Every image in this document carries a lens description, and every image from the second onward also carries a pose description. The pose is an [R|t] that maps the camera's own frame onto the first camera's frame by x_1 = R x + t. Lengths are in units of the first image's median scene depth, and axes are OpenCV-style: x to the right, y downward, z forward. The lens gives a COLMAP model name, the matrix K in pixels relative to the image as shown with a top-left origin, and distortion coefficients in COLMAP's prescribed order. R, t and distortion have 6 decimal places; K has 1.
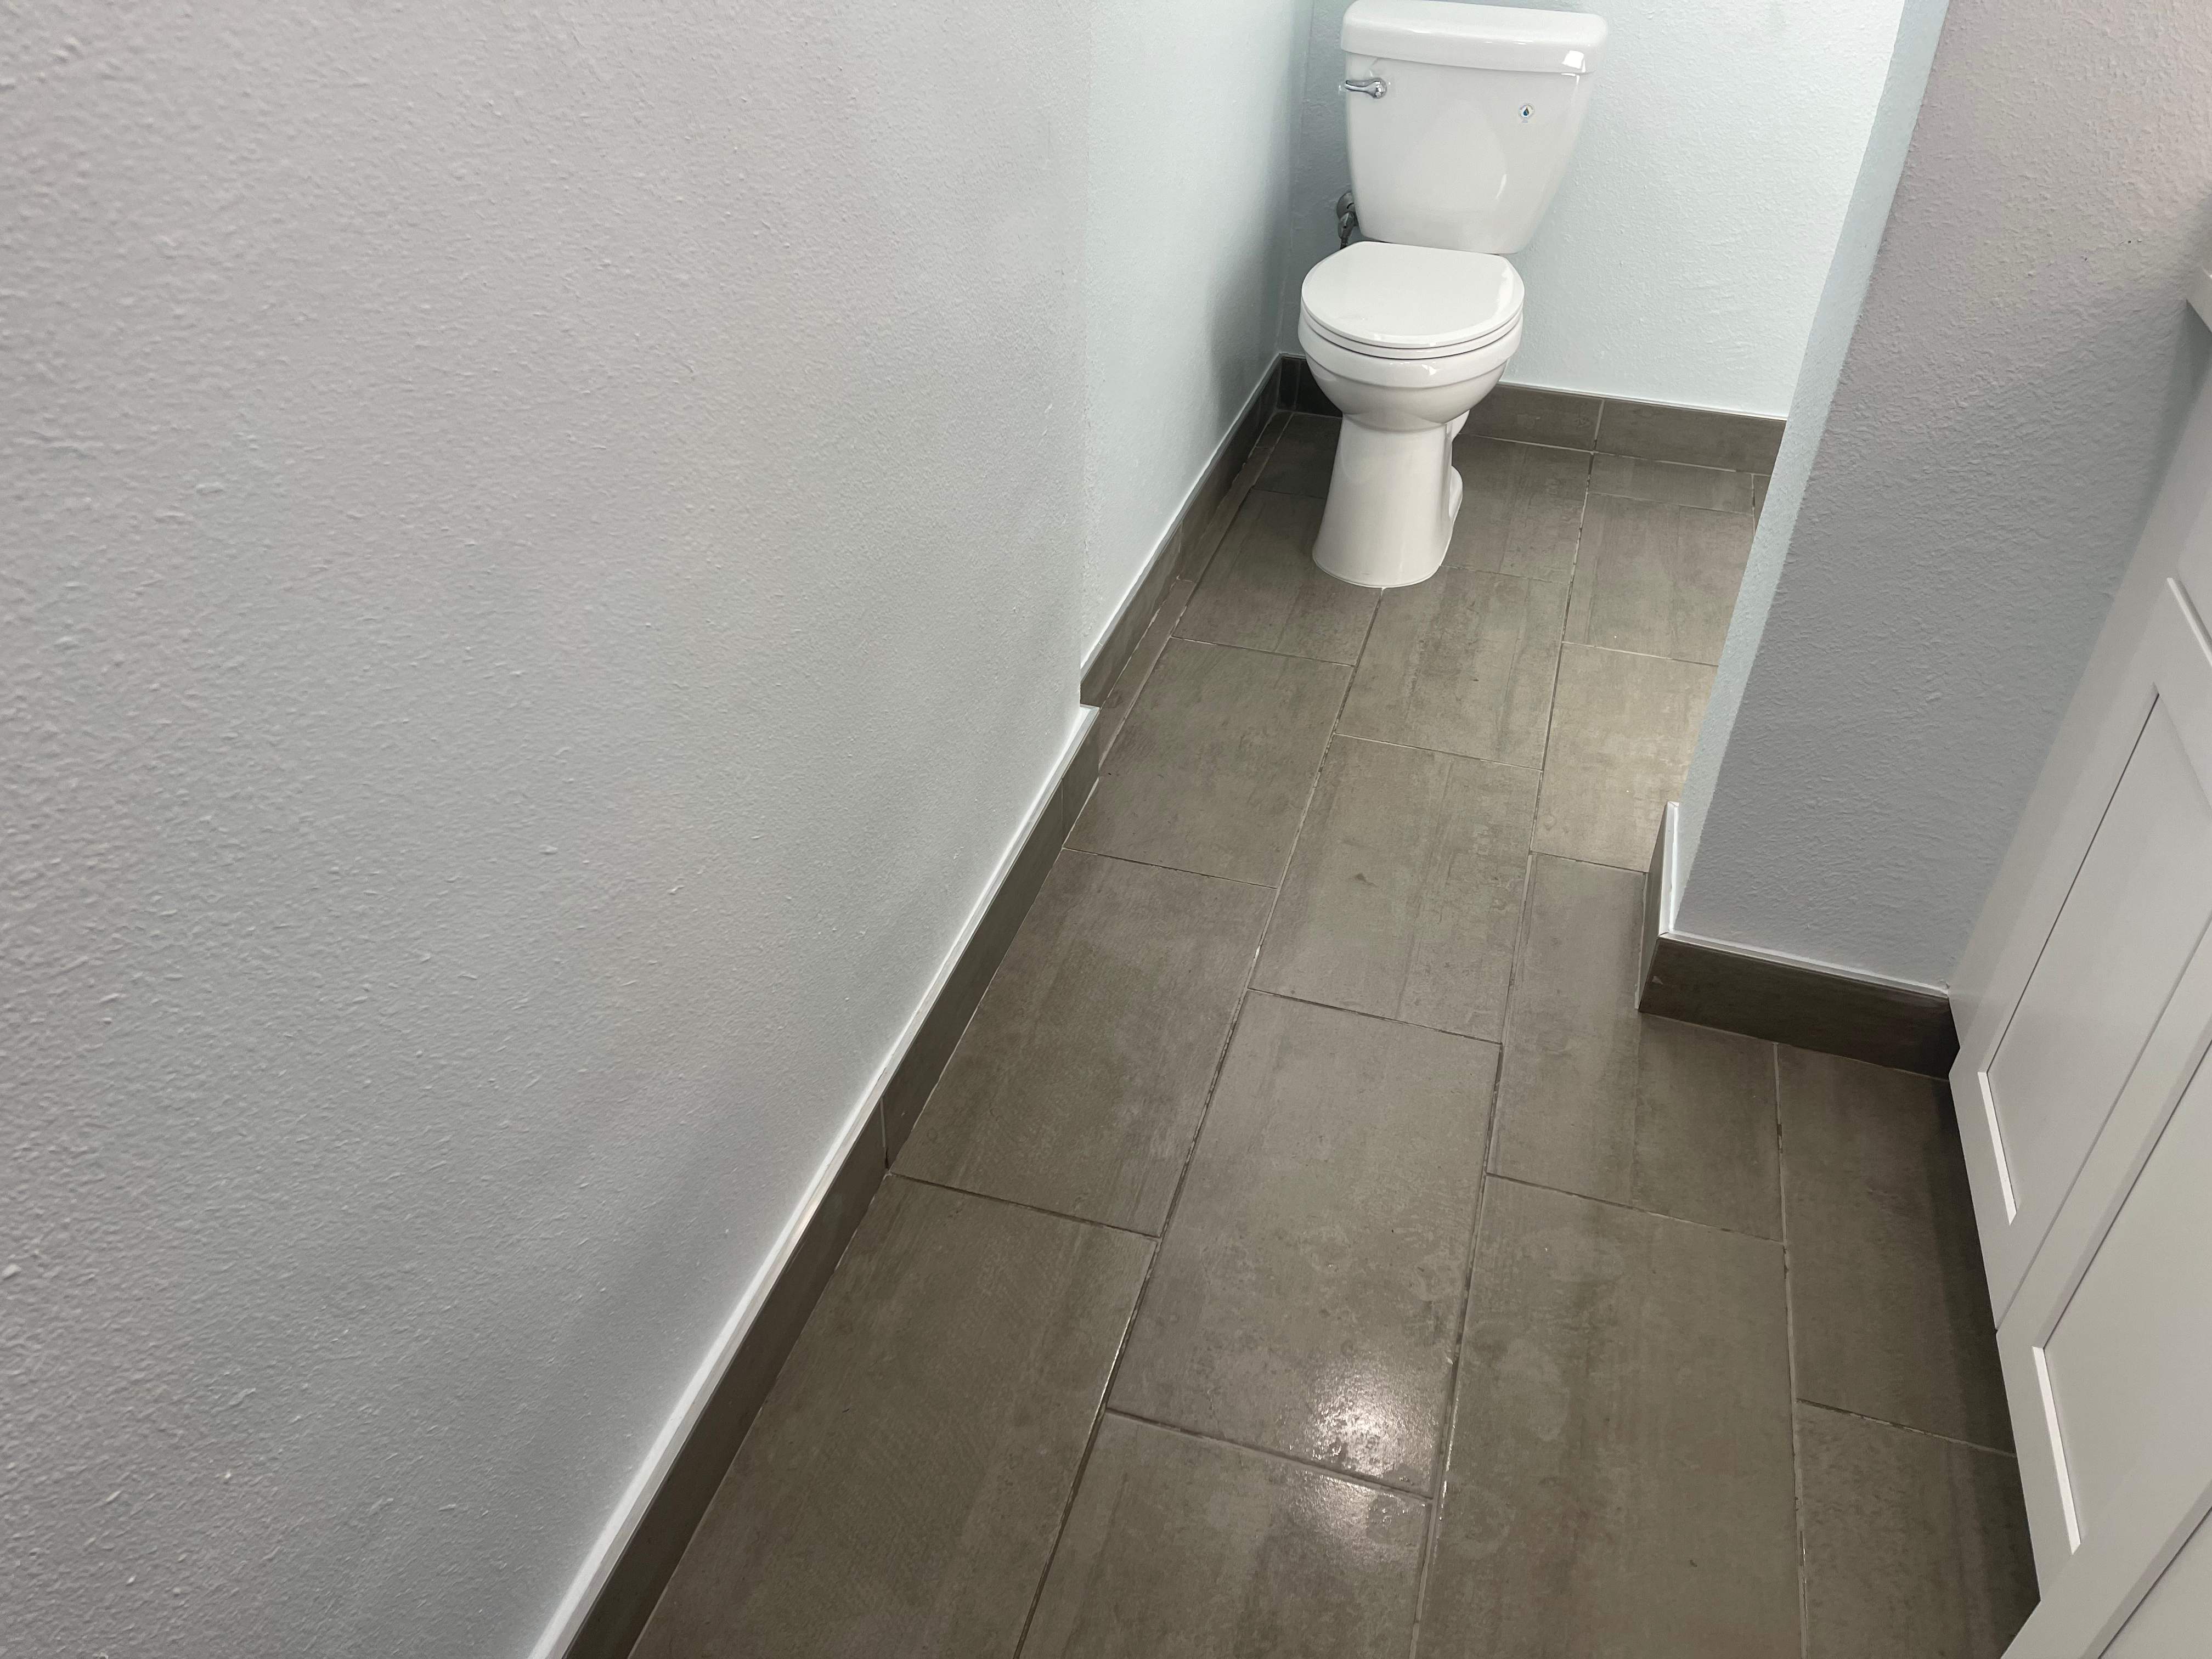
lens RADIAL K [[1664.3, 0, 1120.0], [0, 1664.3, 845.3], [0, 0, 1]] dist [0.071659, -0.095330]
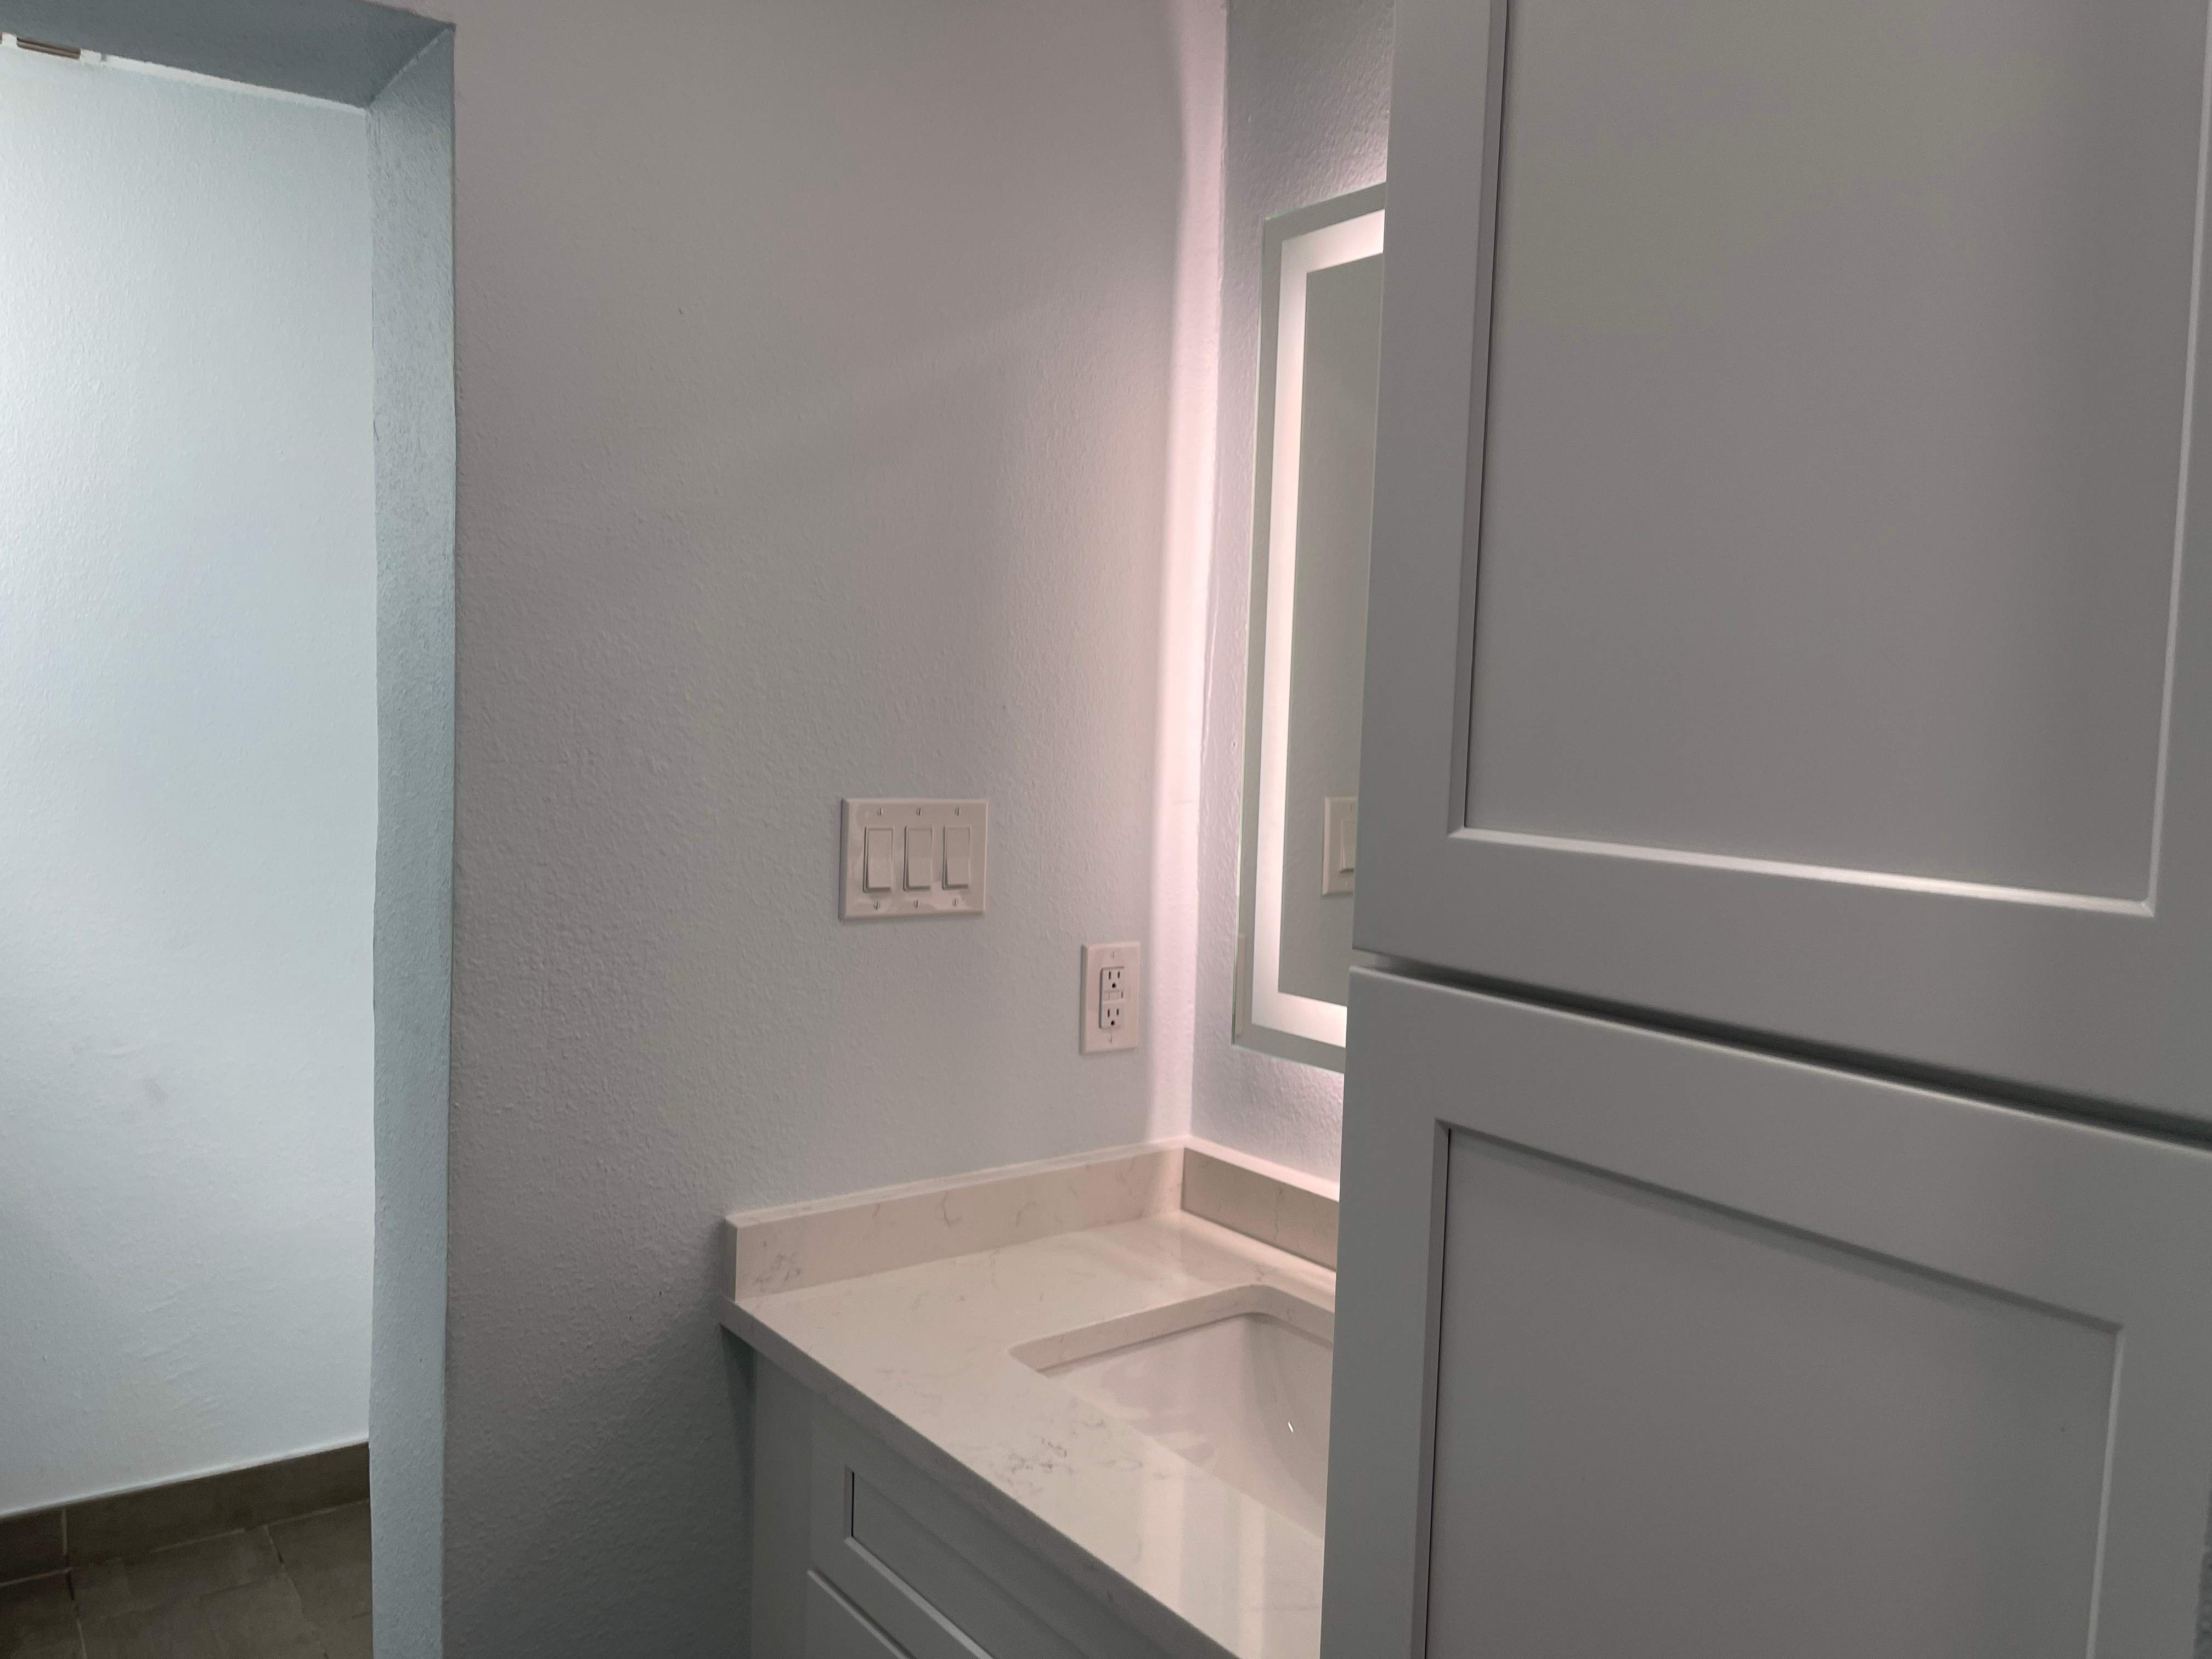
lens RADIAL K [[1664.3, 0, 1119.5], [0, 1664.3, 819.0], [0, 0, 1]] dist [0.071659, -0.095330]
pose [[0.606642, -0.068639, 0.792007, -0.052610], [0.460491, 0.842445, -0.279705, -0.110173], [-0.648023, 0.534393, 0.542670, 0.014643]]
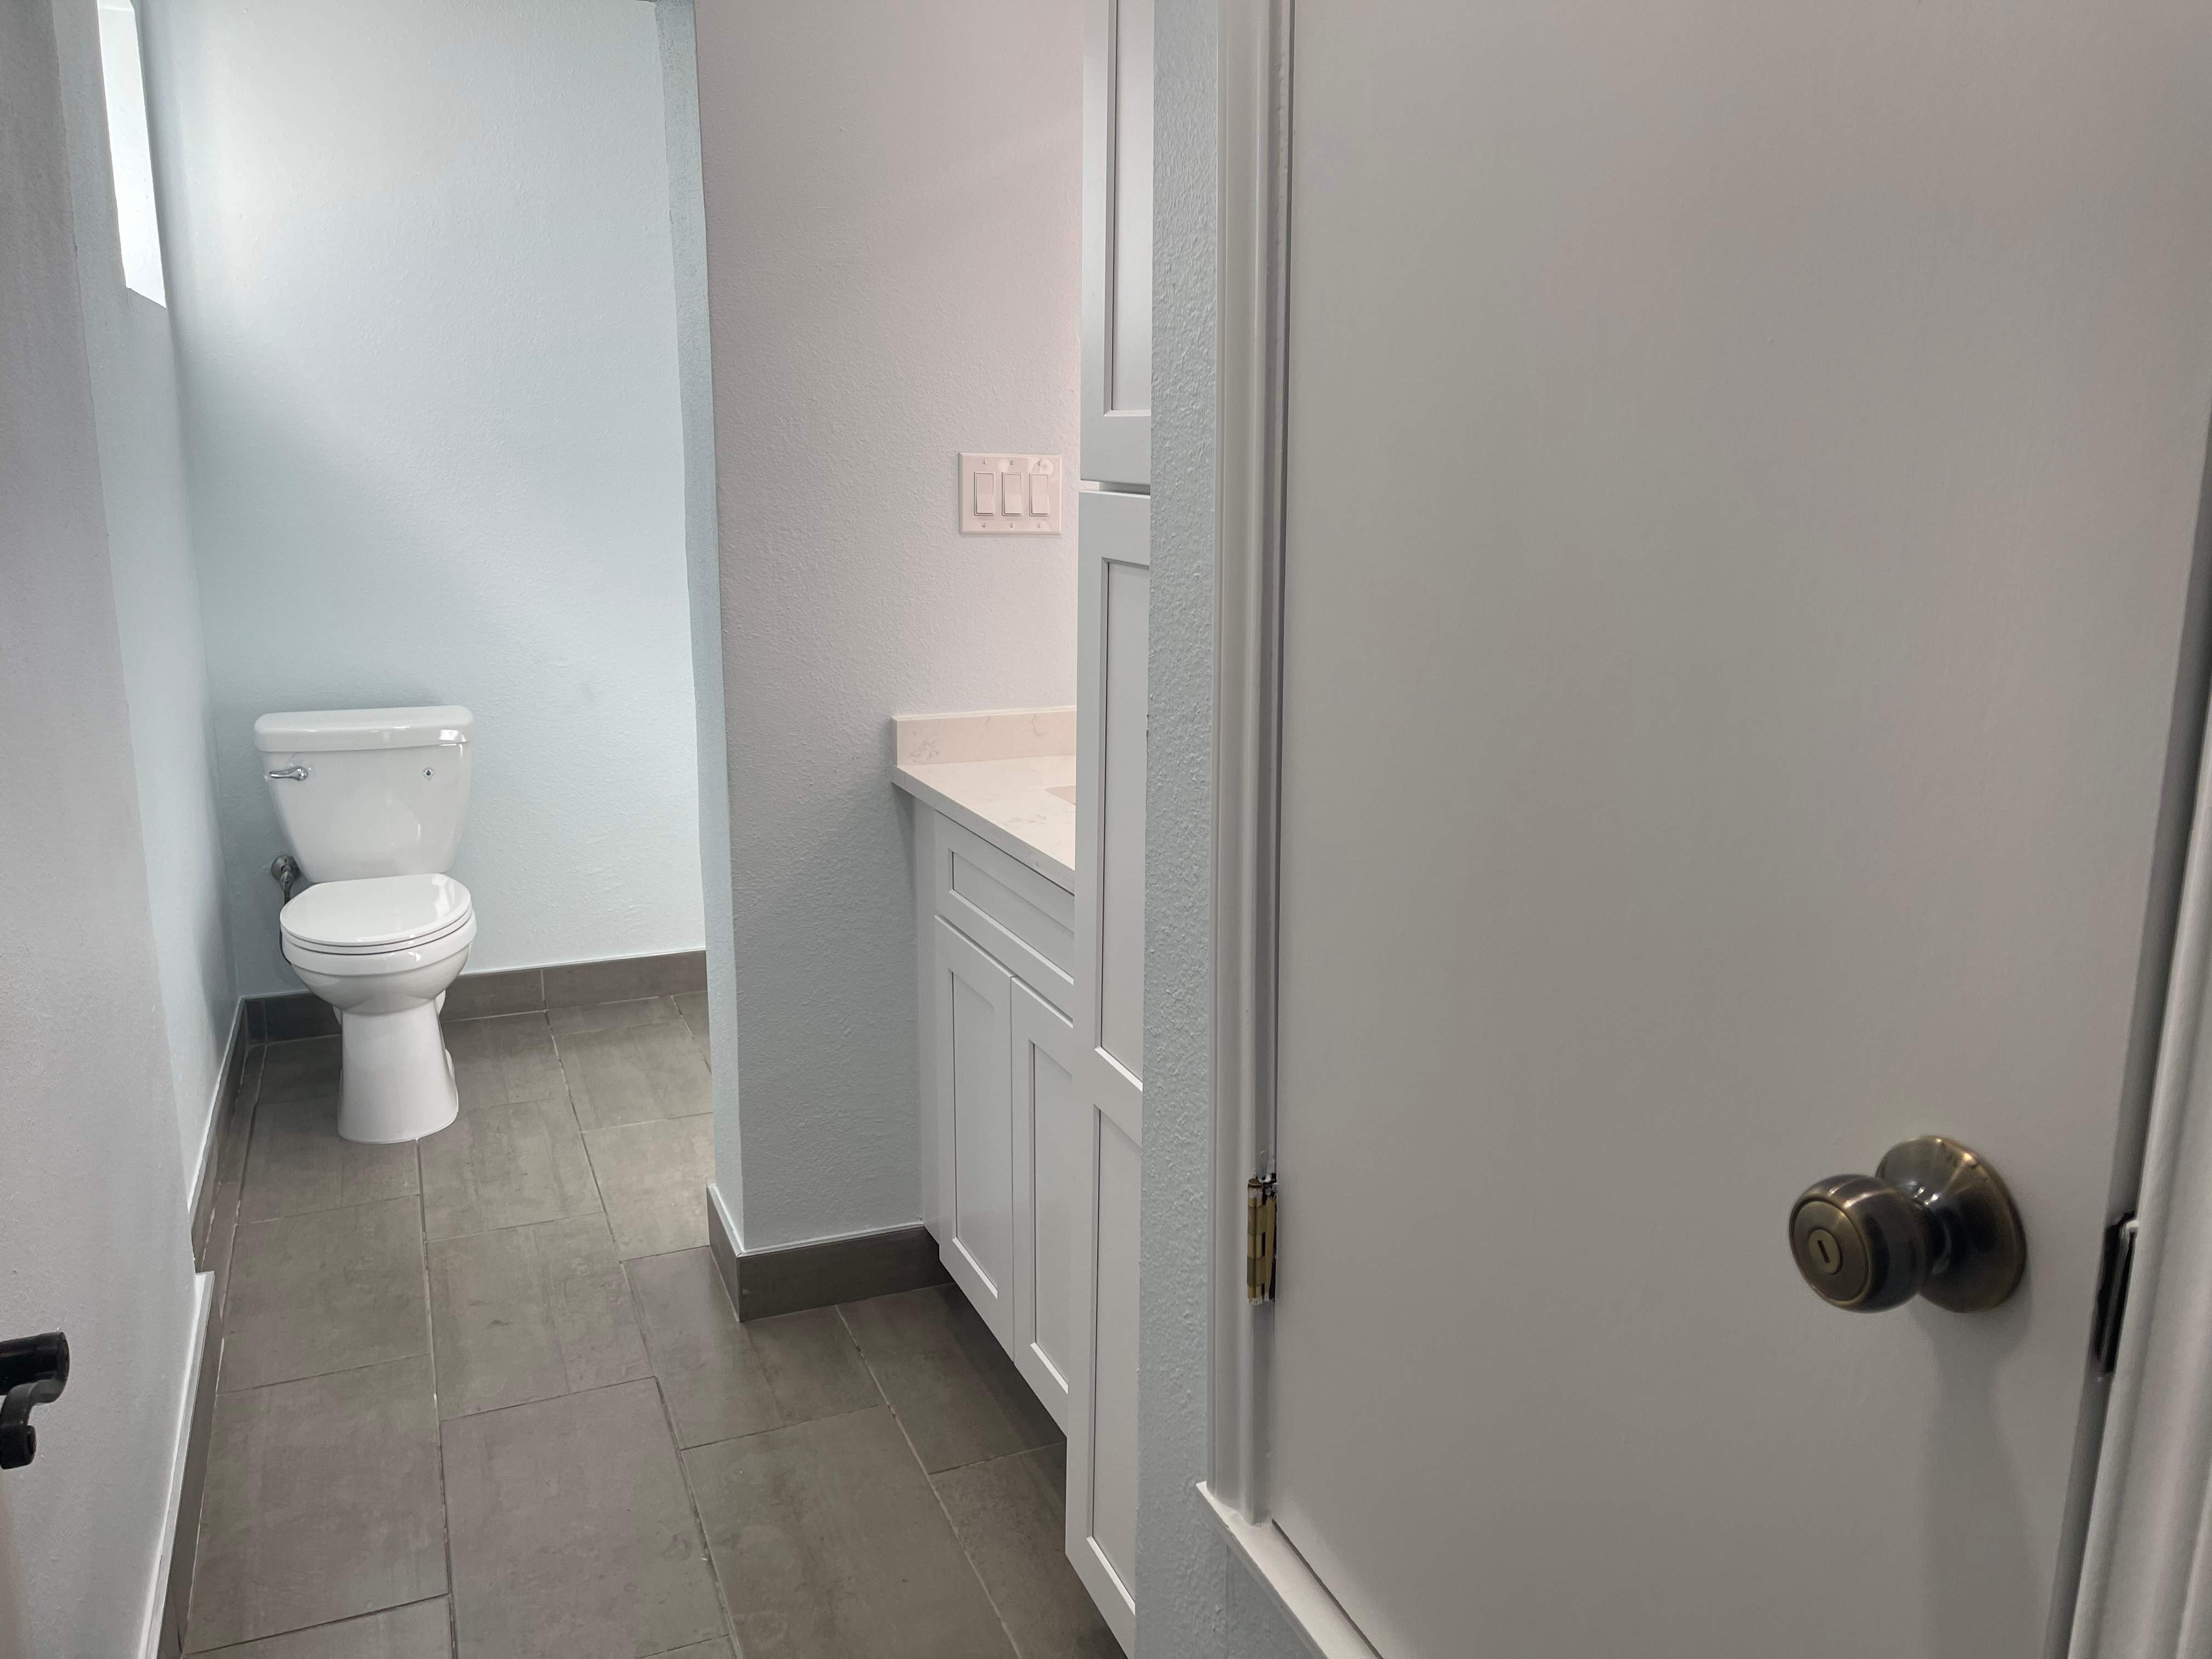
lens RADIAL K [[1664.3, 0, 1148.2], [0, 1664.3, 831.9], [0, 0, 1]] dist [0.071659, -0.095330]
pose [[0.759430, -0.165267, 0.629247, -0.210733], [0.391510, 0.888557, -0.239136, 0.182049], [-0.519601, 0.427964, 0.739501, -0.321777]]
